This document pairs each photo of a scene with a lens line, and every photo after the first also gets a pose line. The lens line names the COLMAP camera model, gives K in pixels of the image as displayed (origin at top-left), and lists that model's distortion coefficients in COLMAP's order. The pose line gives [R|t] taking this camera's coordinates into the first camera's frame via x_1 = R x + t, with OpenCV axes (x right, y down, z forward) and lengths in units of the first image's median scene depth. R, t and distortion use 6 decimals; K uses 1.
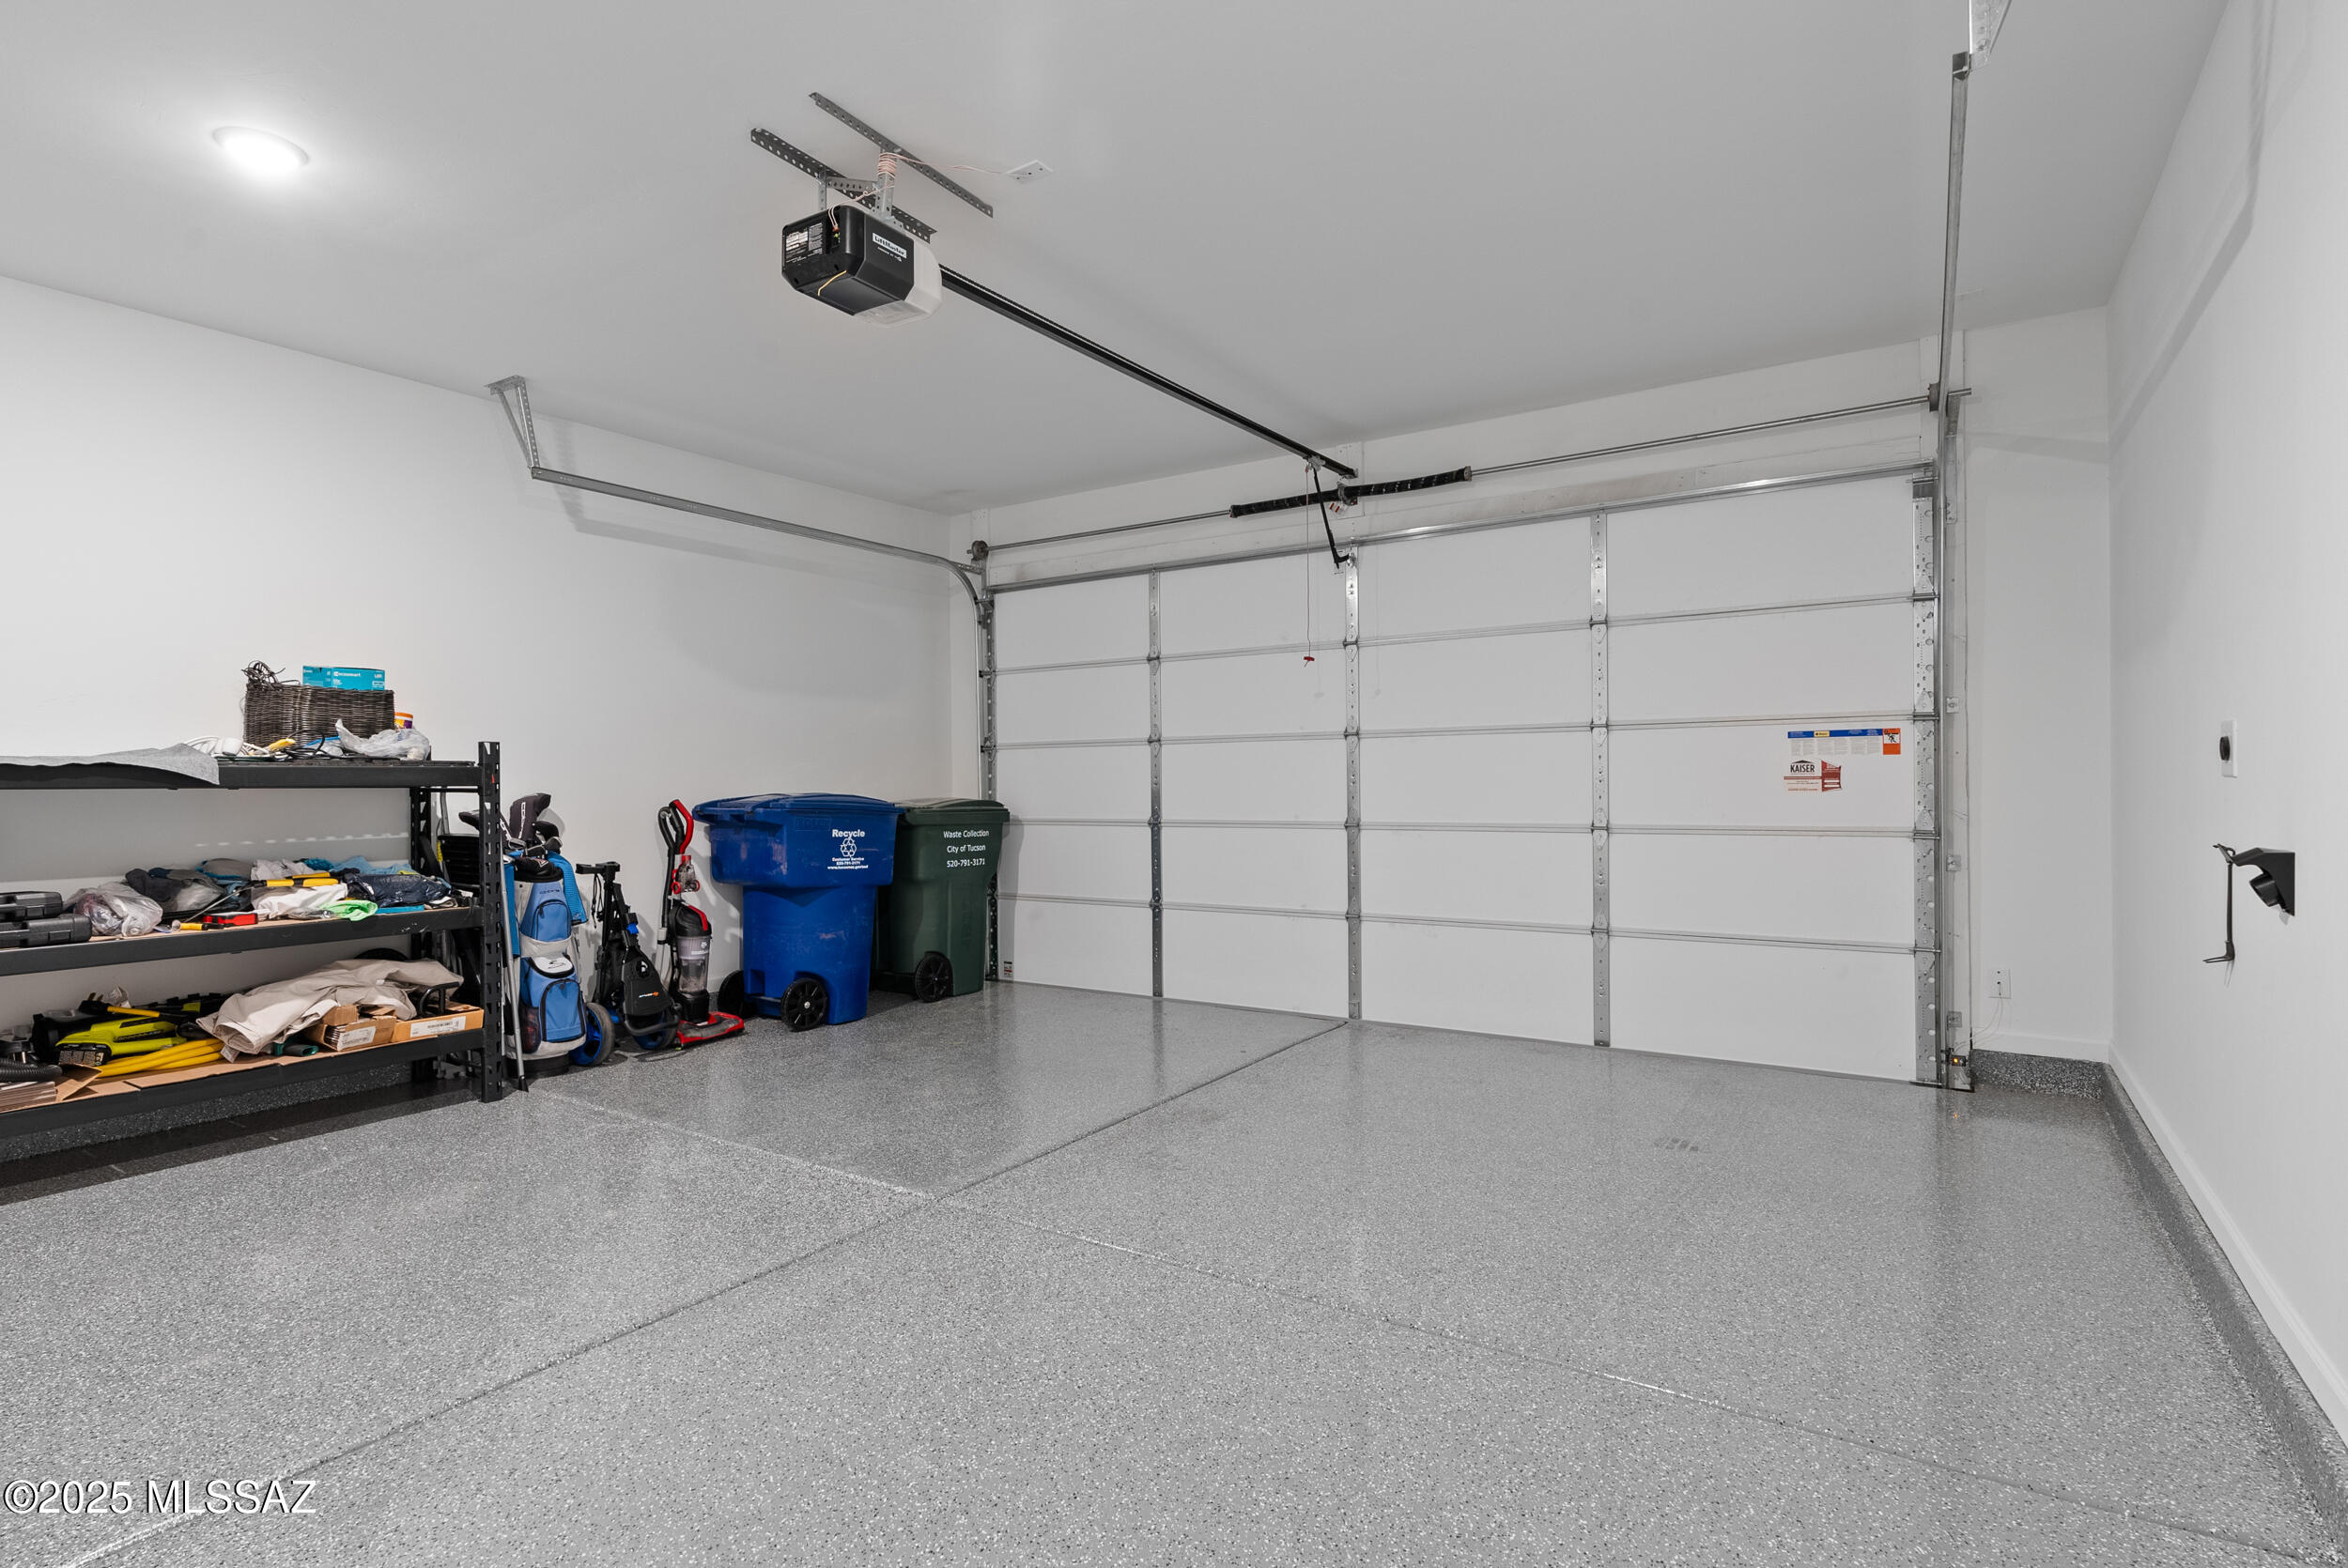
lens RADIAL K [[1155.4, 0, 1167.5], [0, 1155.4, 780.8], [0, 0, 1]] dist [0.002761, 0.000412]
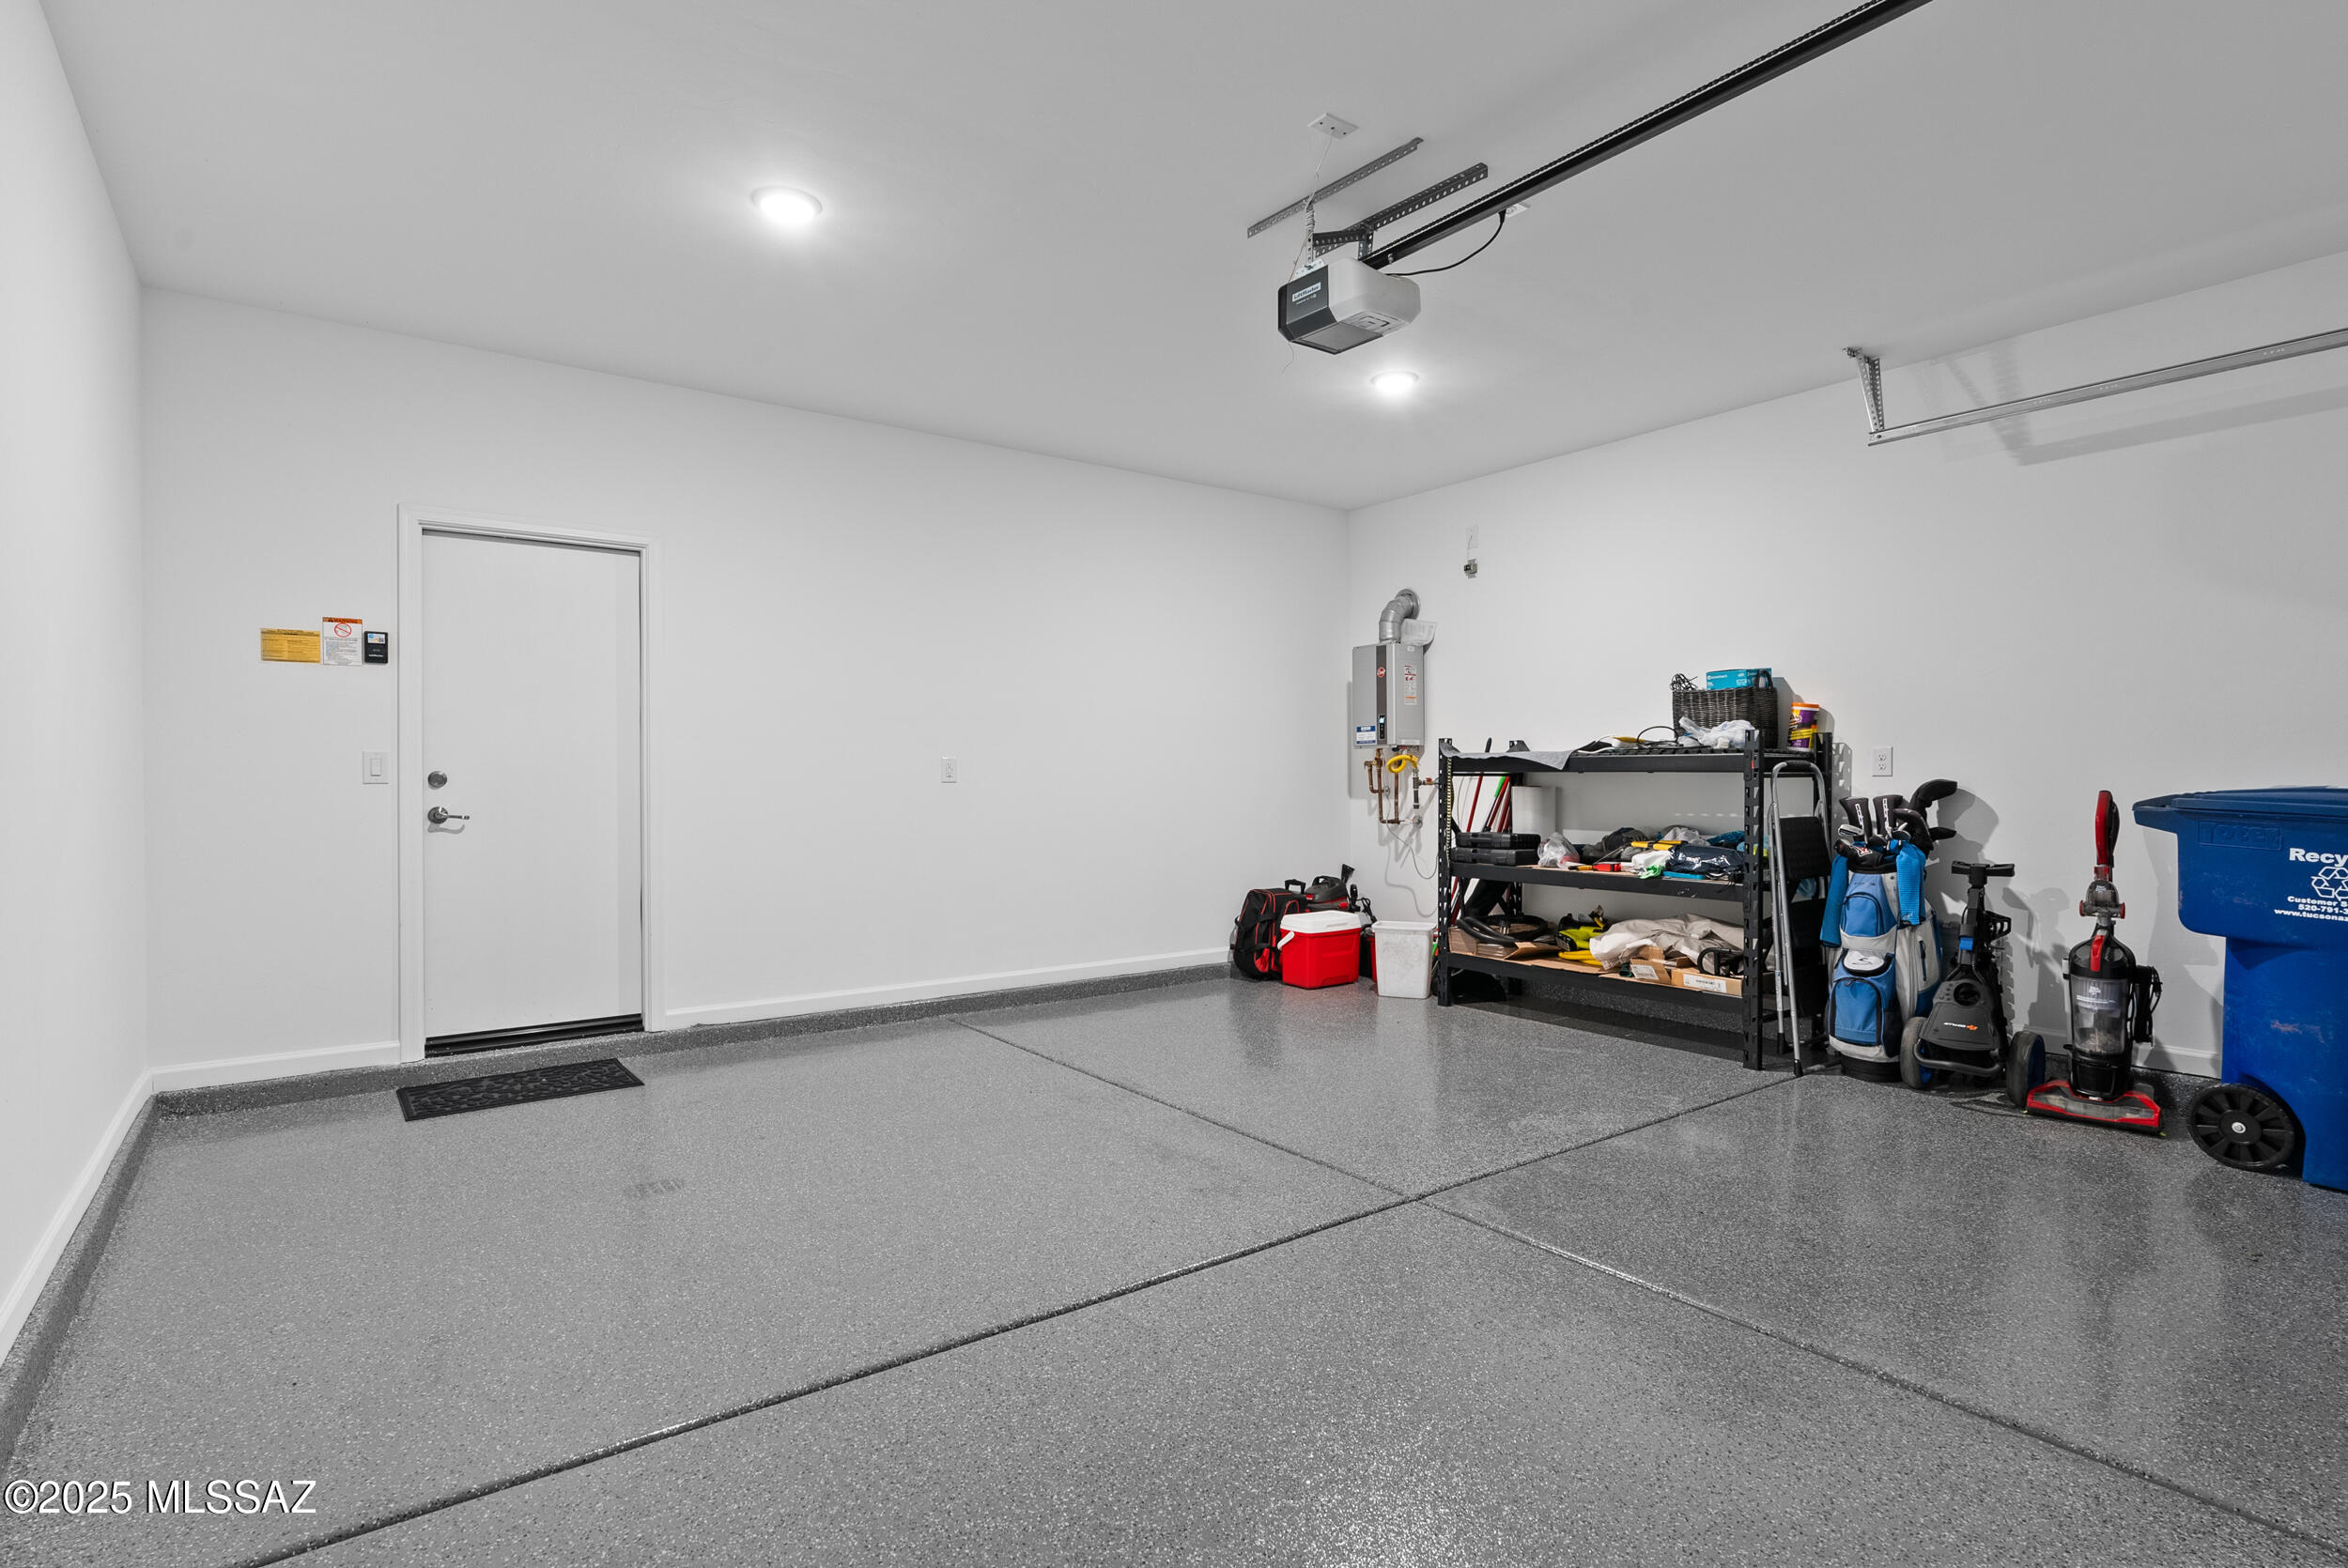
lens RADIAL K [[1155.4, 0, 1167.3], [0, 1155.4, 783.0], [0, 0, 1]] dist [0.002761, 0.000412]
pose [[-0.345985, 0.014770, -0.938124, 0.608015], [0.004956, 0.999891, 0.013914, -0.002317], [0.938227, 0.000165, -0.346020, 0.887657]]
